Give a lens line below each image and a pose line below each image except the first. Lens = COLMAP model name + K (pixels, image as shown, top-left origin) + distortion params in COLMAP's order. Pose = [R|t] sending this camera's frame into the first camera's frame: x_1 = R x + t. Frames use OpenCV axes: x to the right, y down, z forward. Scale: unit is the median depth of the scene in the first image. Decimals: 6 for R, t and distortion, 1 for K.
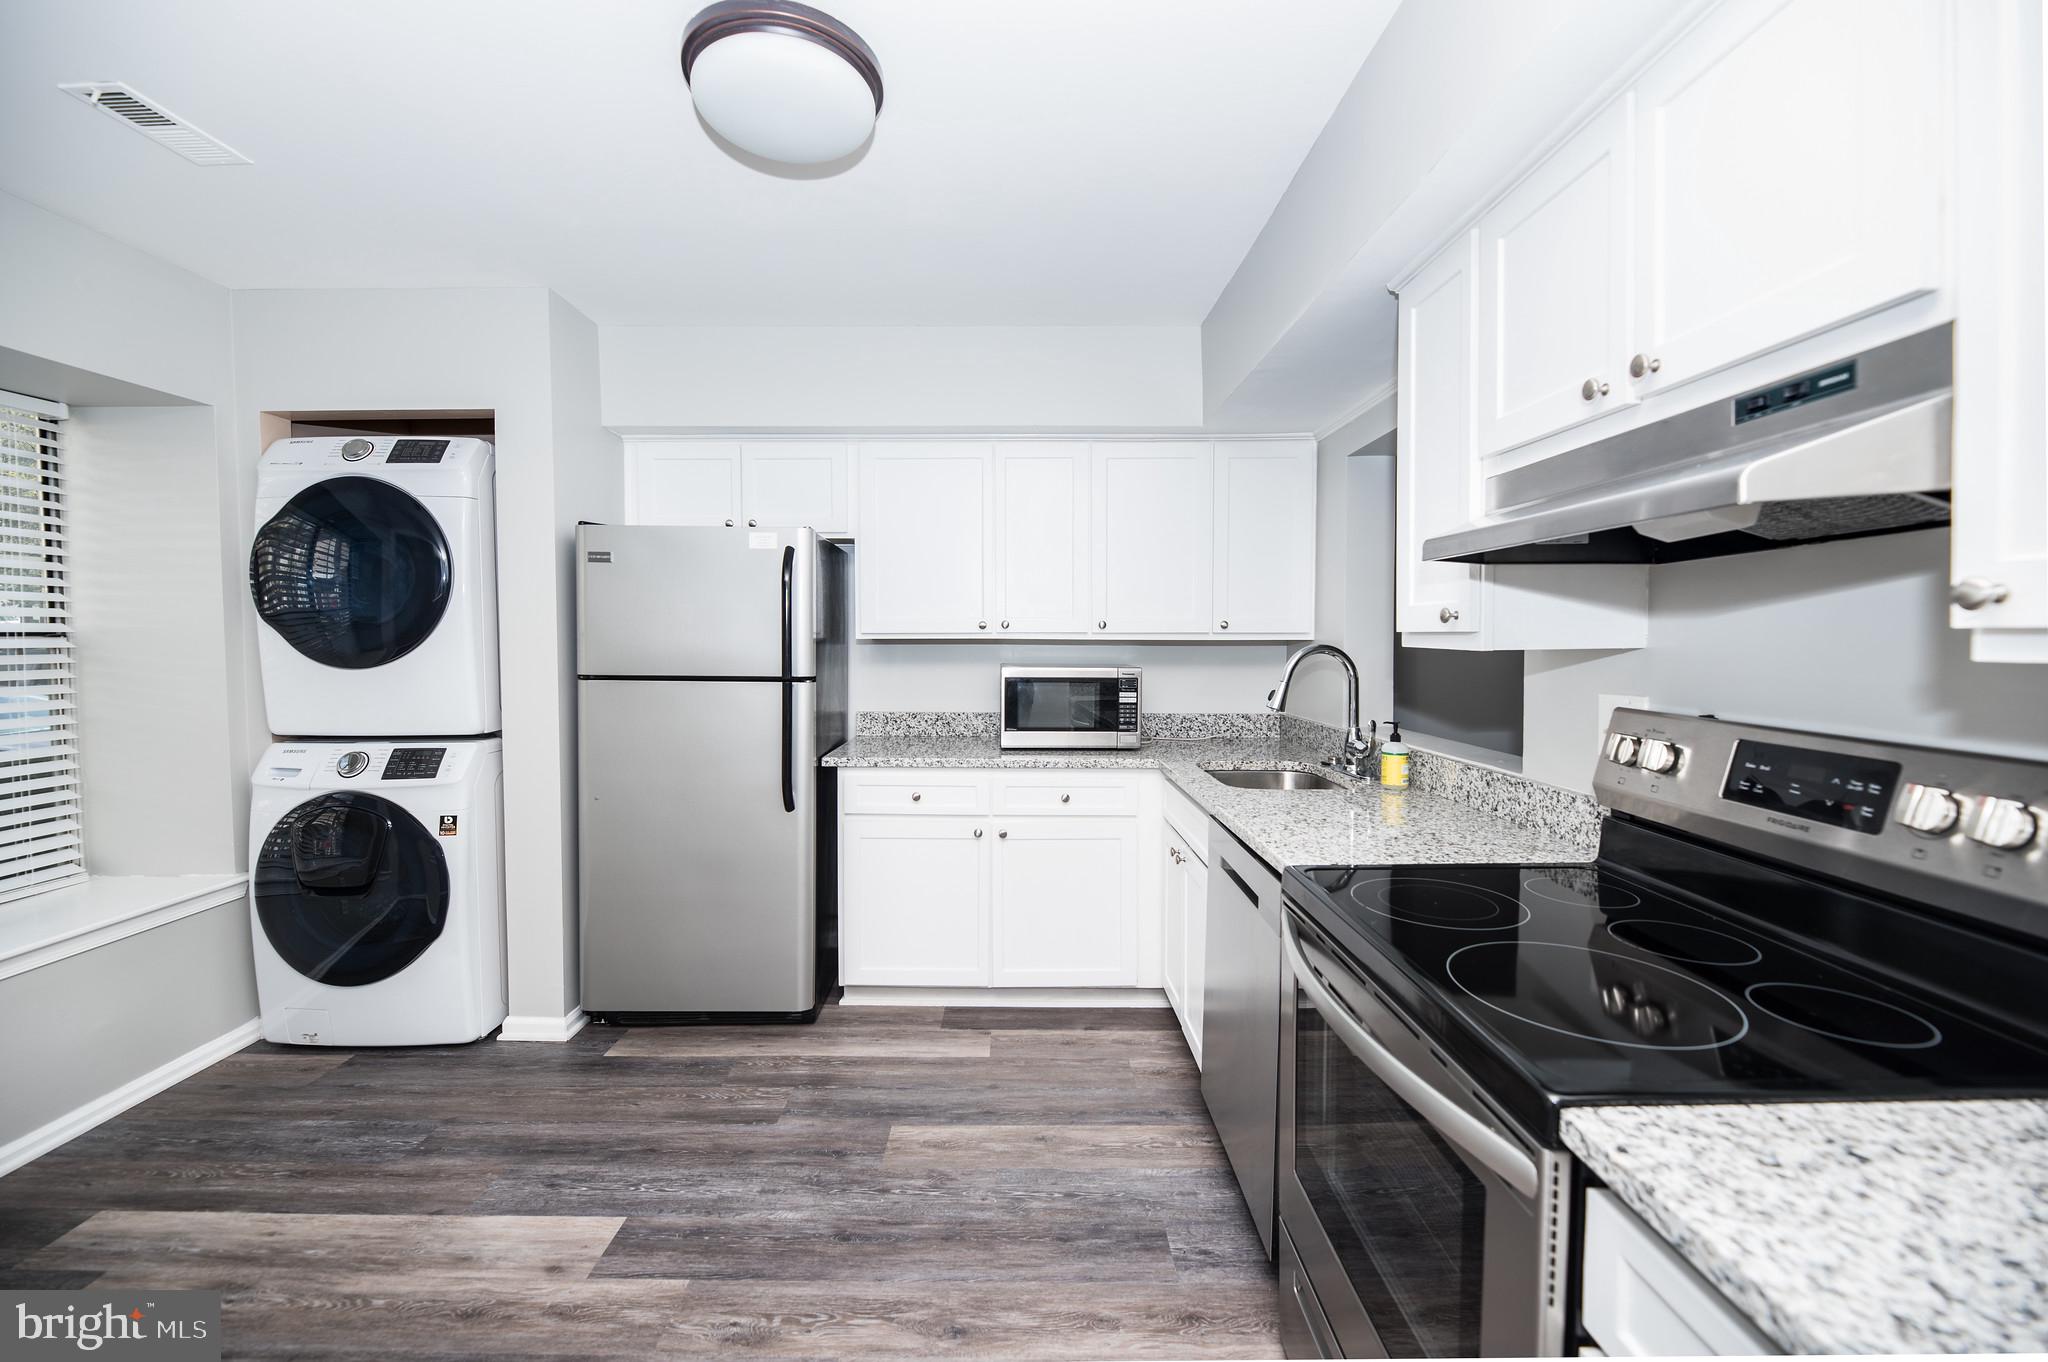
lens RADIAL K [[835.2, 0, 1018.6], [0, 835.2, 668.8], [0, 0, 1]] dist [-0.002793, -0.000999]
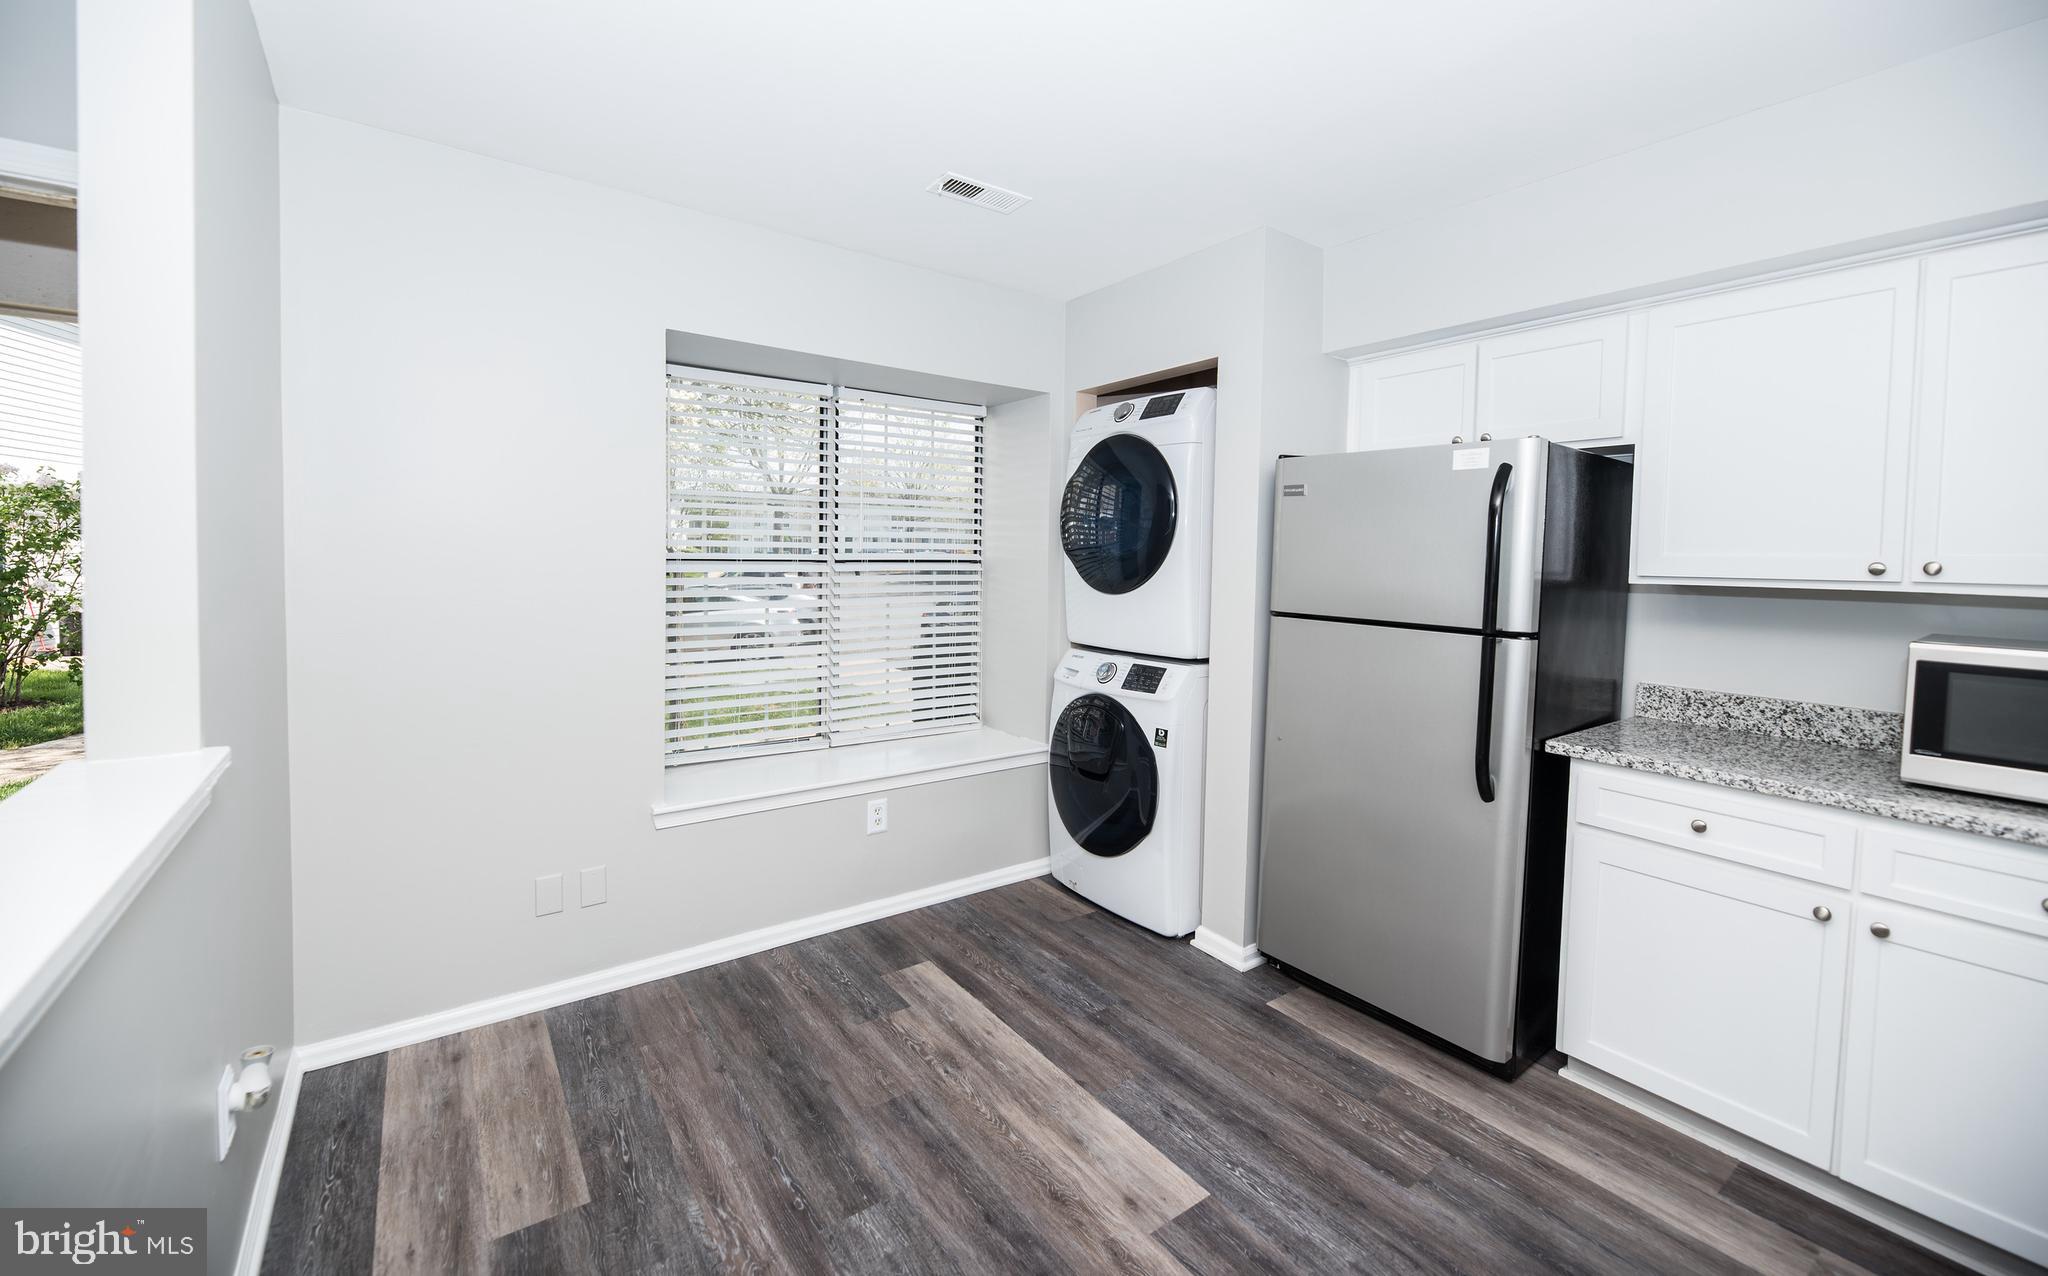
lens RADIAL K [[824.2, 0, 1015.3], [0, 824.2, 589.7], [0, 0, 1]] dist [-0.003304, -0.002346]
pose [[0.581584, 0.043188, -0.812339, 0.091147], [-0.050312, 0.998588, 0.017069, -0.019611], [0.811929, 0.030943, 0.582936, 0.190601]]
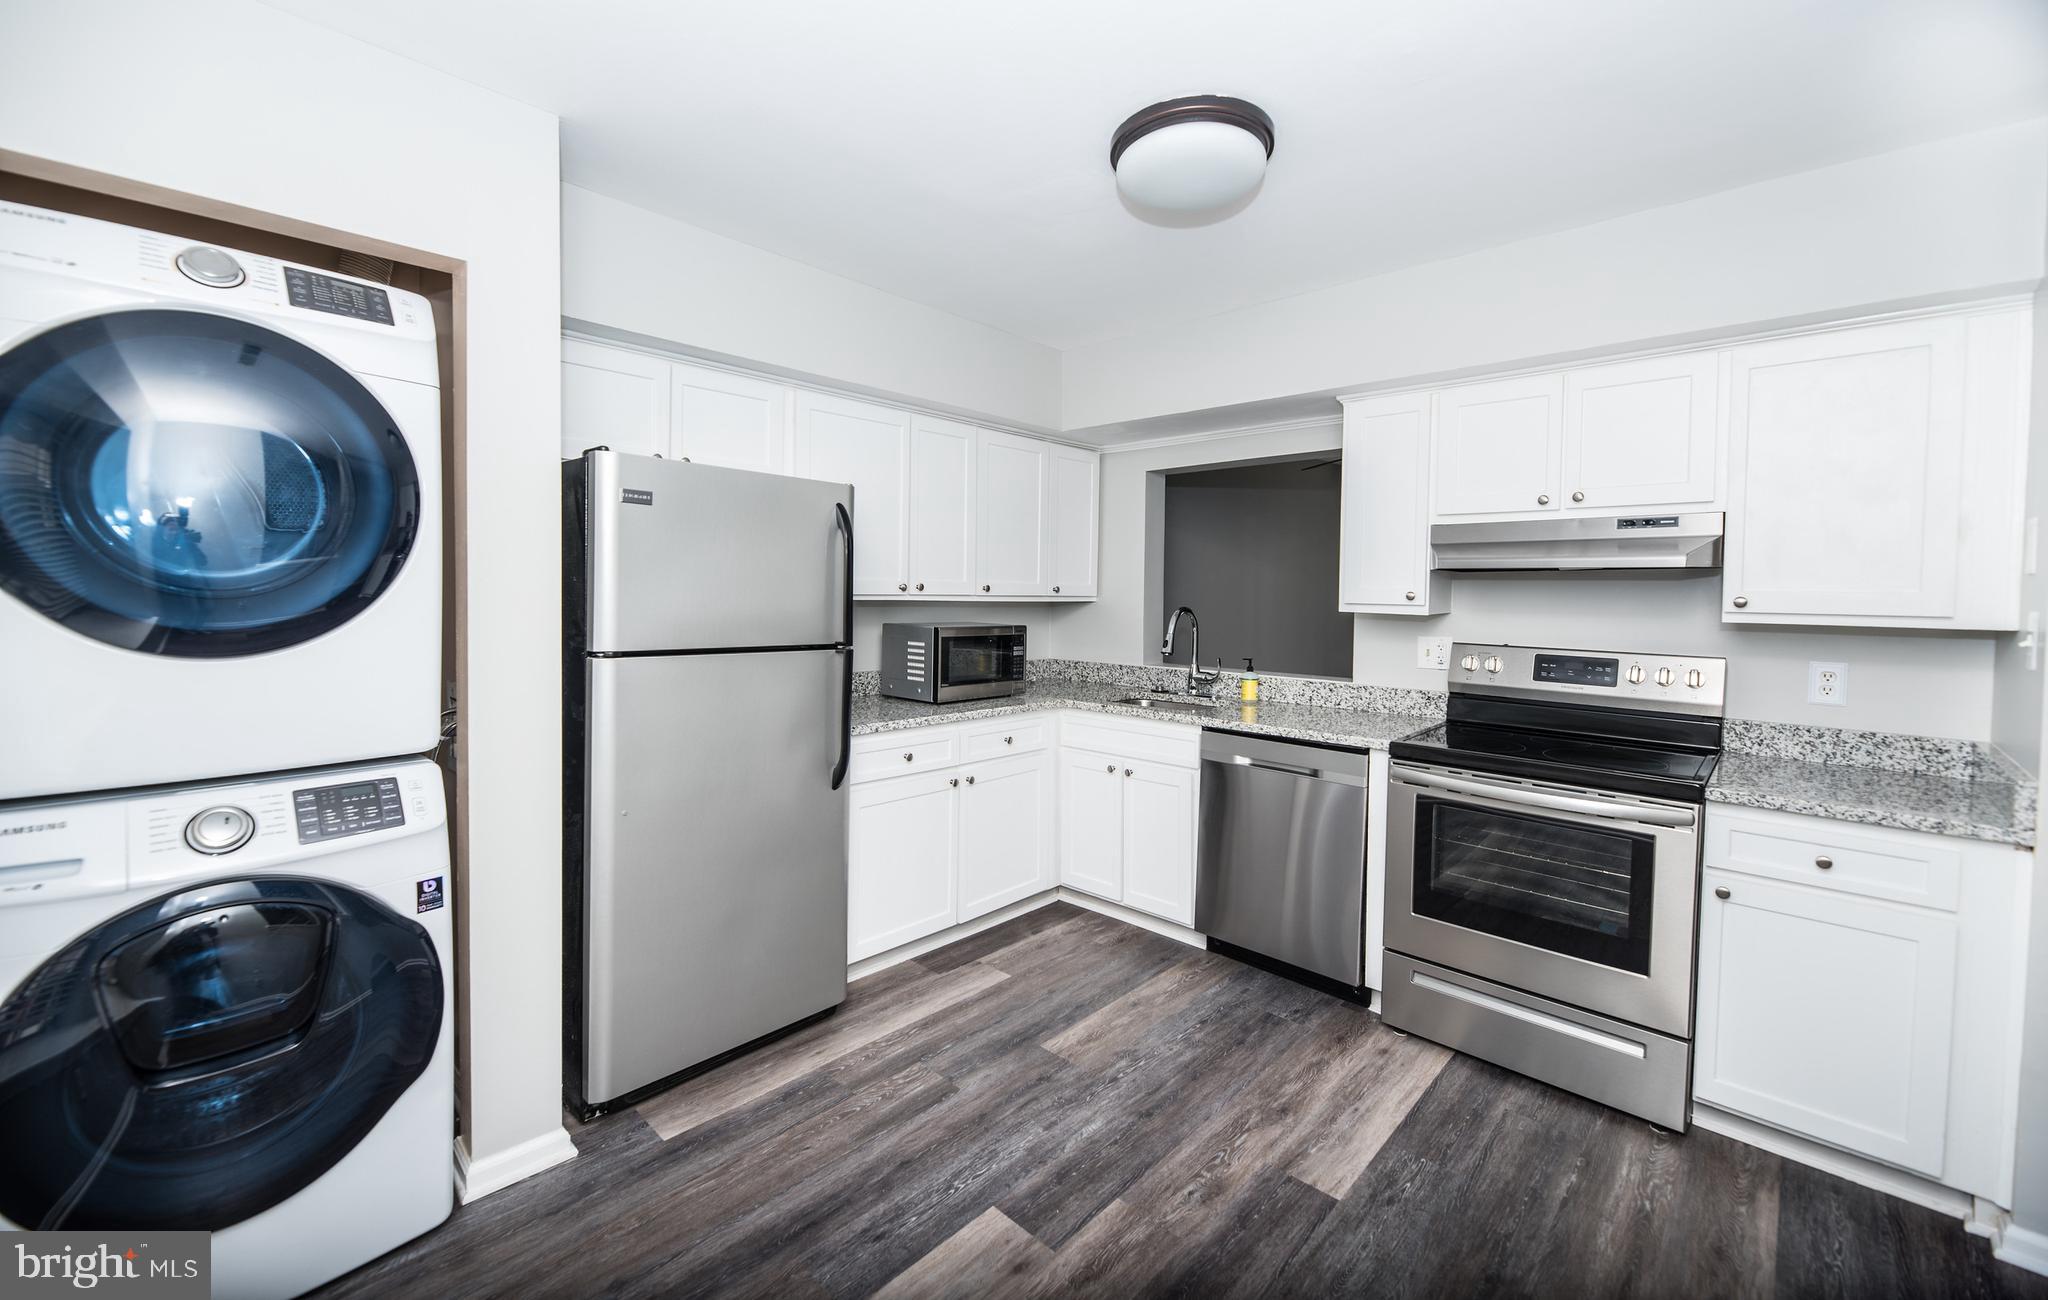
lens RADIAL K [[824.2, 0, 1030.3], [0, 824.2, 607.3], [0, 0, 1]] dist [-0.003304, -0.002346]
pose [[0.679622, -0.005410, 0.733542, -0.832732], [0.012578, 0.999912, -0.004279, -0.025297], [-0.733454, 0.012135, 0.679630, 0.225946]]
